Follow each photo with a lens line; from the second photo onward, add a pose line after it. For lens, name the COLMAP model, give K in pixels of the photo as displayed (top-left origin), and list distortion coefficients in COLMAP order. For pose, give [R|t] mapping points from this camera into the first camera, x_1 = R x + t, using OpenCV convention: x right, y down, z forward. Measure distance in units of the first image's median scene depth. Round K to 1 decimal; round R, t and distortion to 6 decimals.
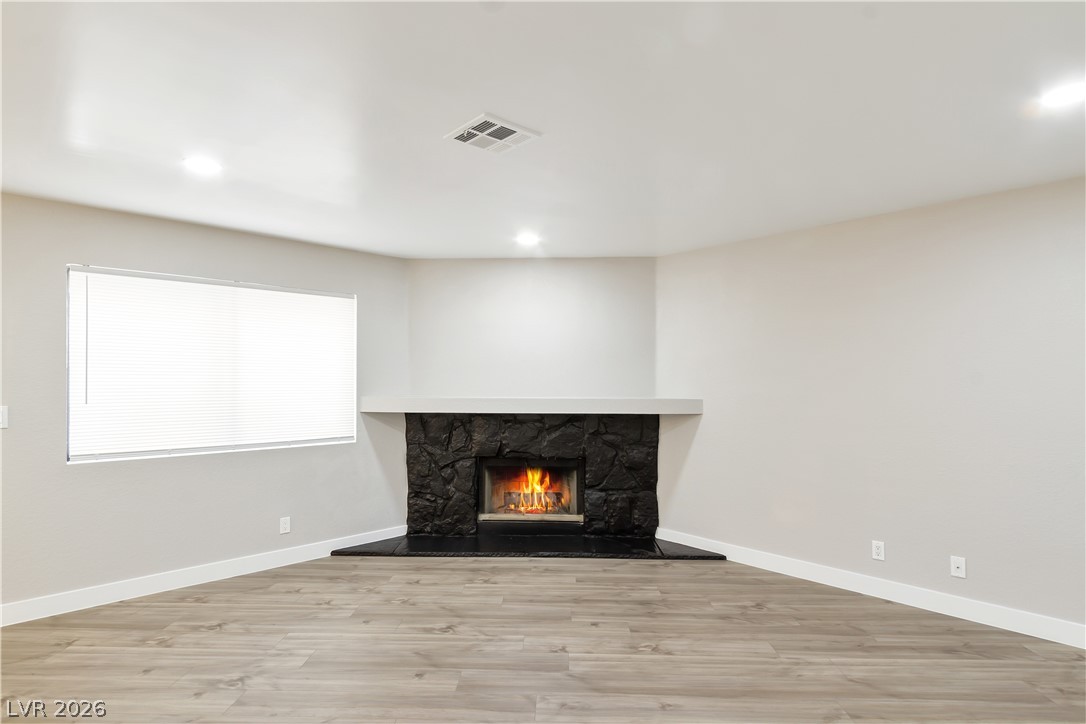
lens RADIAL K [[568.5, 0, 540.9], [0, 568.5, 369.2], [0, 0, 1]] dist [-0.001725, -0.000341]
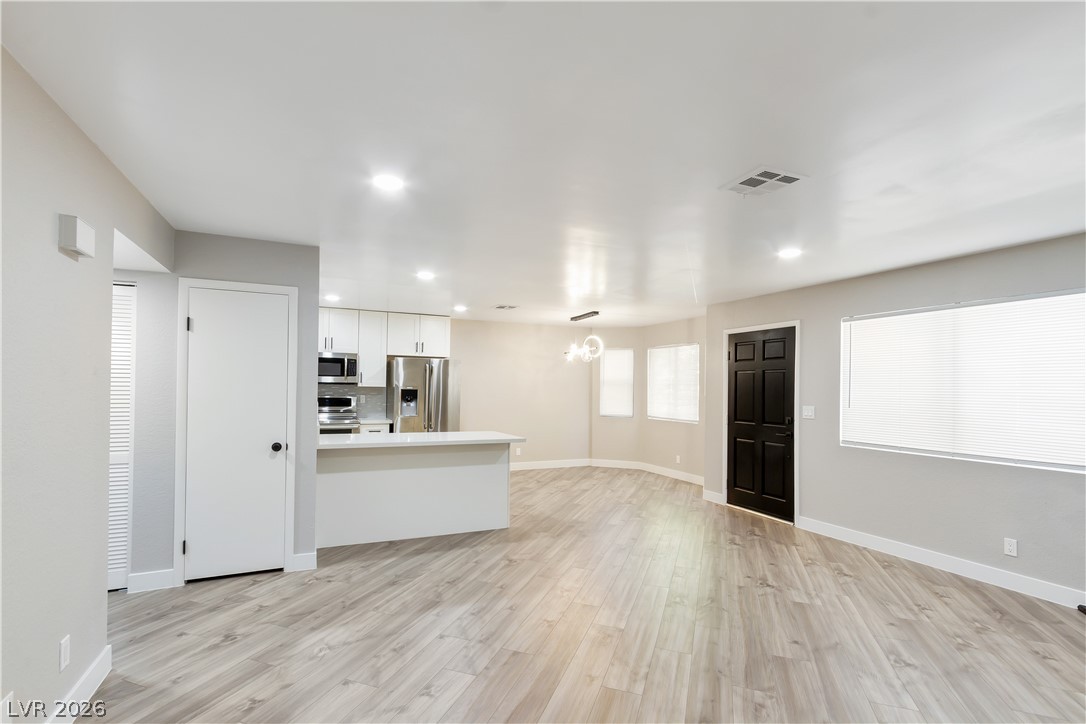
lens RADIAL K [[505.1, 0, 540.1], [0, 505.1, 369.8], [0, 0, 1]] dist [0.008468, -0.000891]
pose [[-0.320994, -0.036417, -0.946381, 0.746797], [0.009224, 0.999093, -0.041574, 0.008017], [0.947036, -0.022075, -0.320366, 0.646145]]
